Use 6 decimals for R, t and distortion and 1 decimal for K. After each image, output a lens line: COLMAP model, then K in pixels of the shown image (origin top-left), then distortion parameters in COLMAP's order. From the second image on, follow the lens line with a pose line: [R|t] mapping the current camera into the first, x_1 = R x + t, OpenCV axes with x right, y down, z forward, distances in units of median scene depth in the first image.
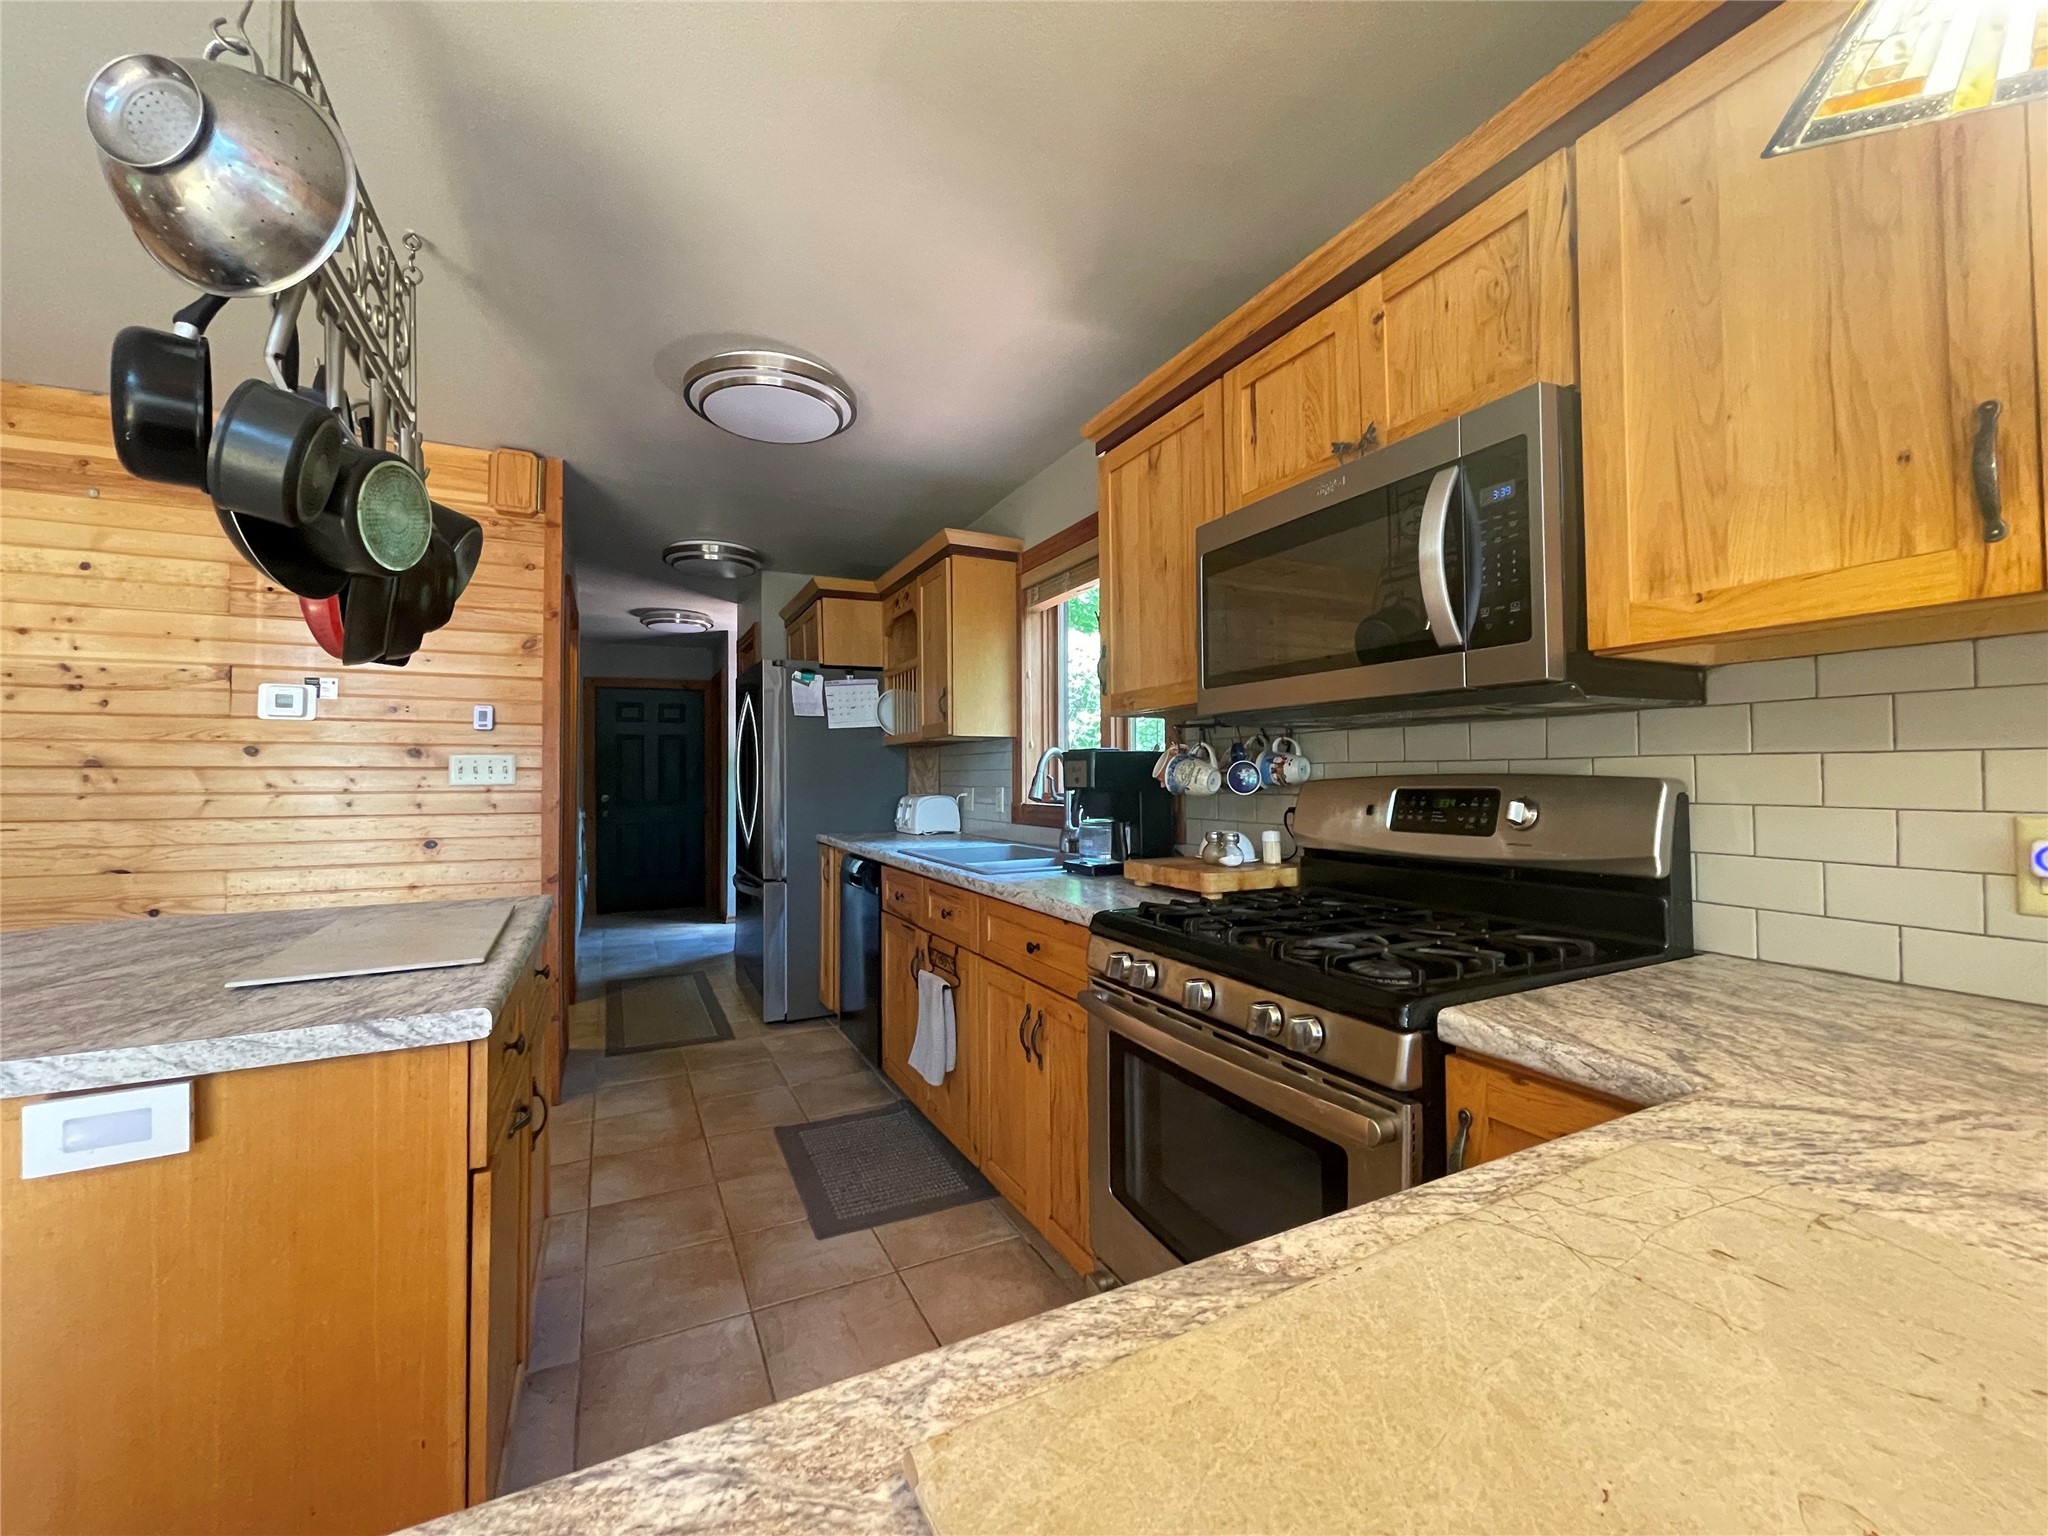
lens RADIAL K [[828.3, 0, 1020.1], [0, 828.3, 754.3], [0, 0, 1]] dist [-0.003287, 0.000923]
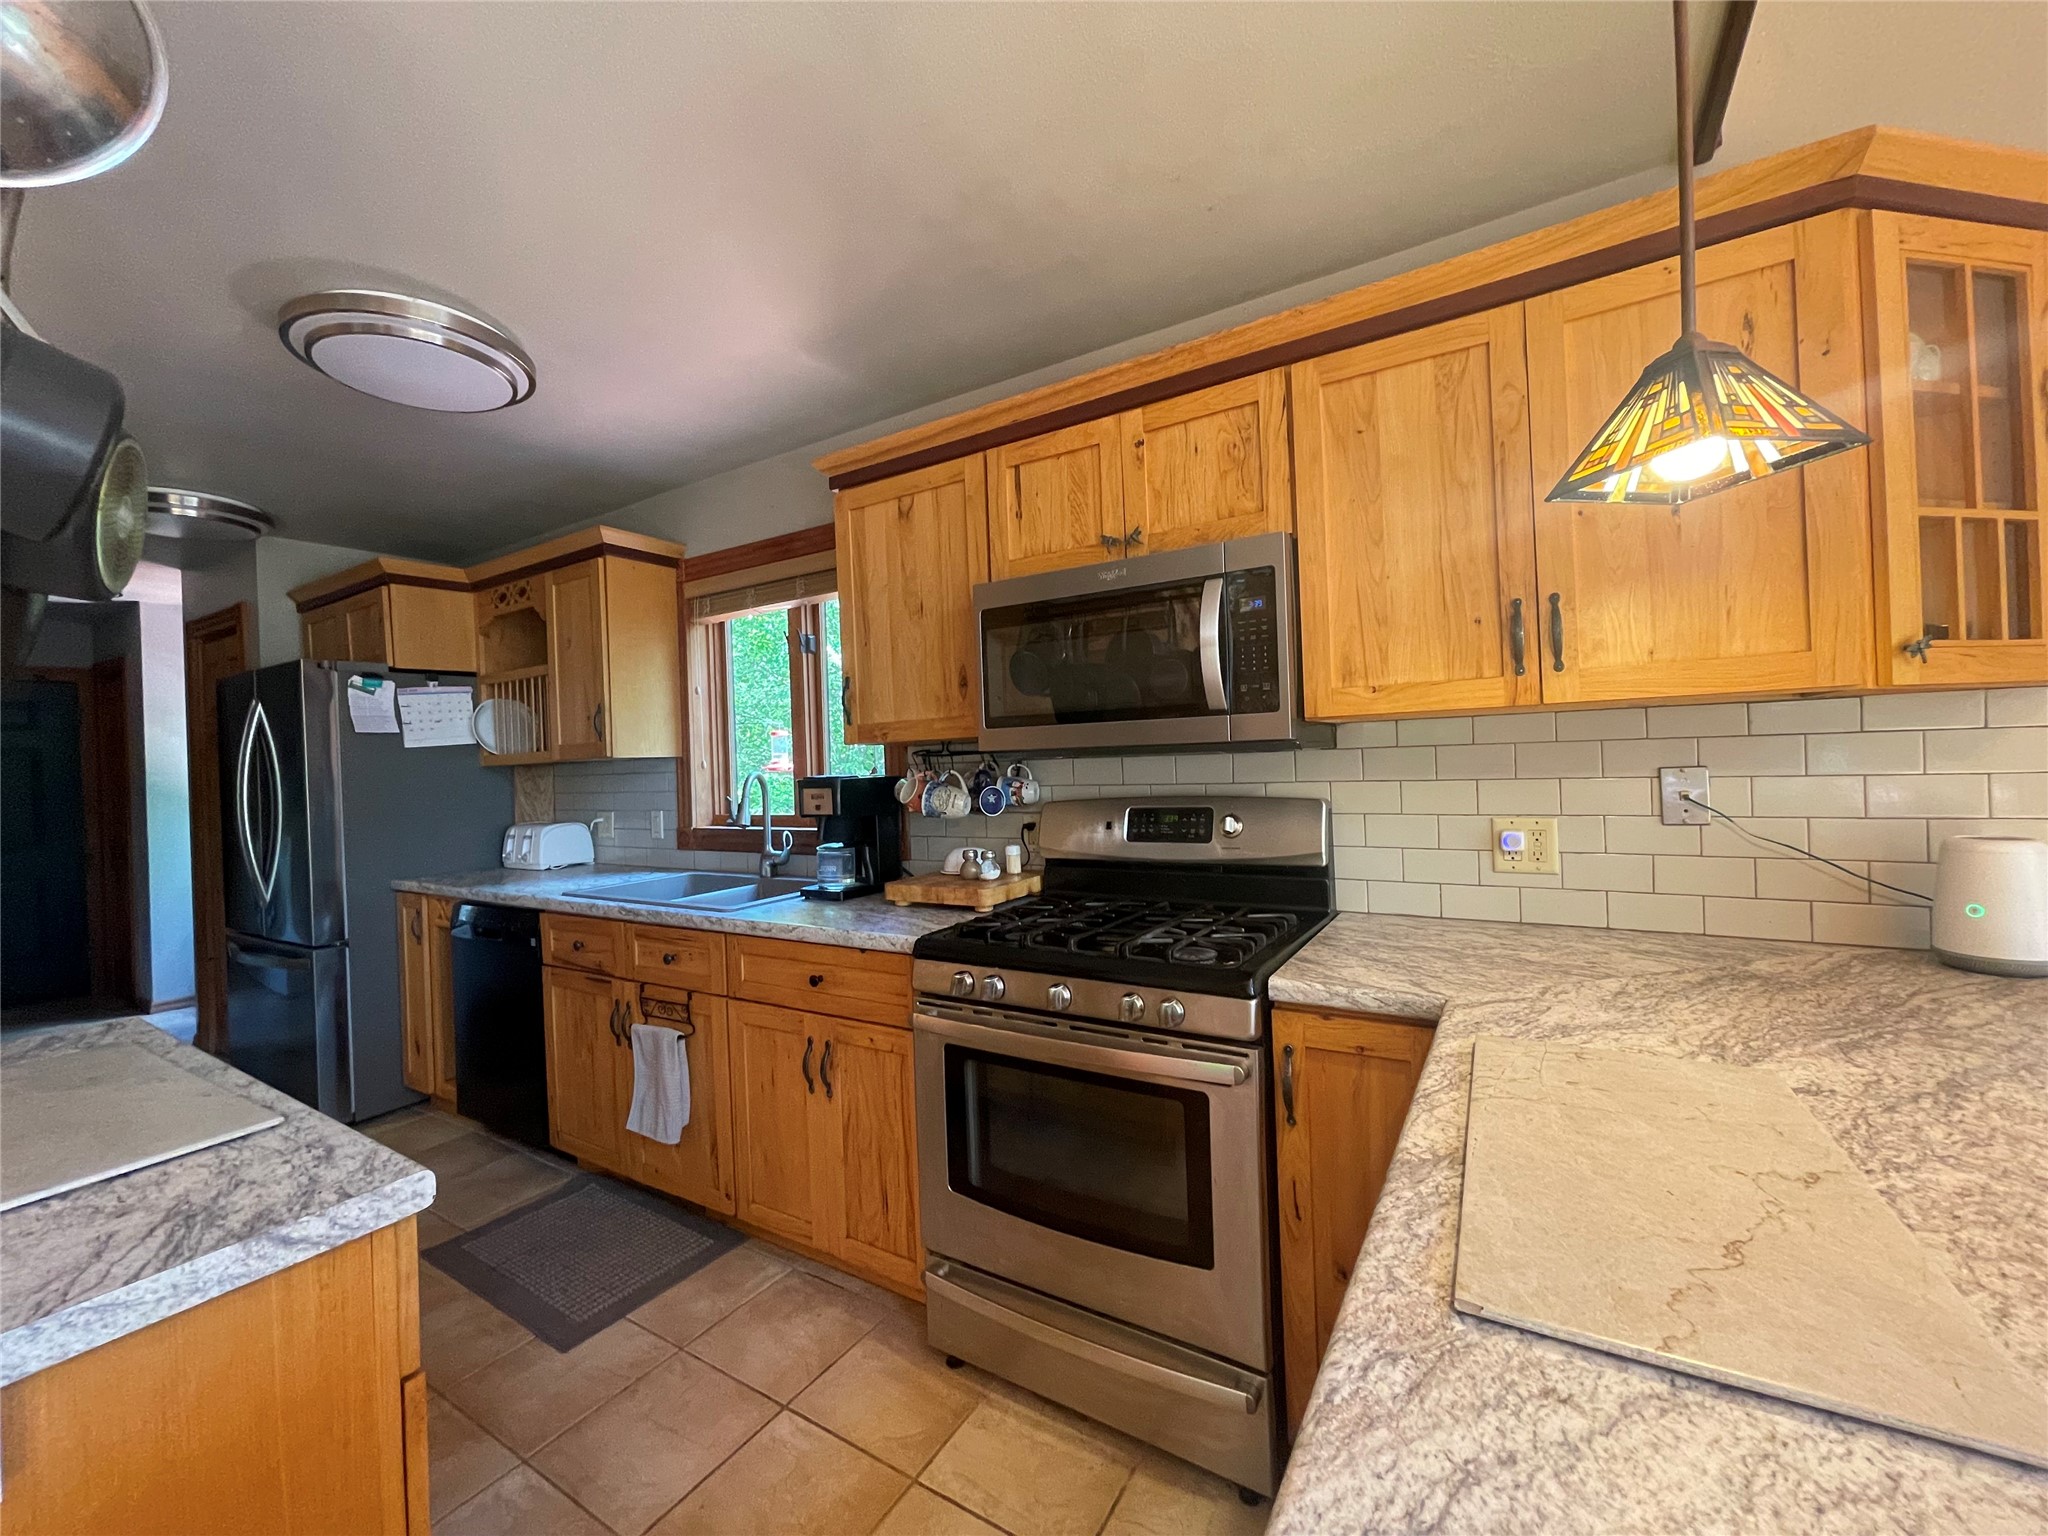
lens RADIAL K [[828.3, 0, 1023.2], [0, 828.3, 755.8], [0, 0, 1]] dist [-0.003287, 0.000923]
pose [[0.851697, -0.023921, 0.523488, -0.336648], [0.018682, 0.999709, 0.015287, -0.059169], [-0.523701, -0.003239, 0.851896, 0.005655]]
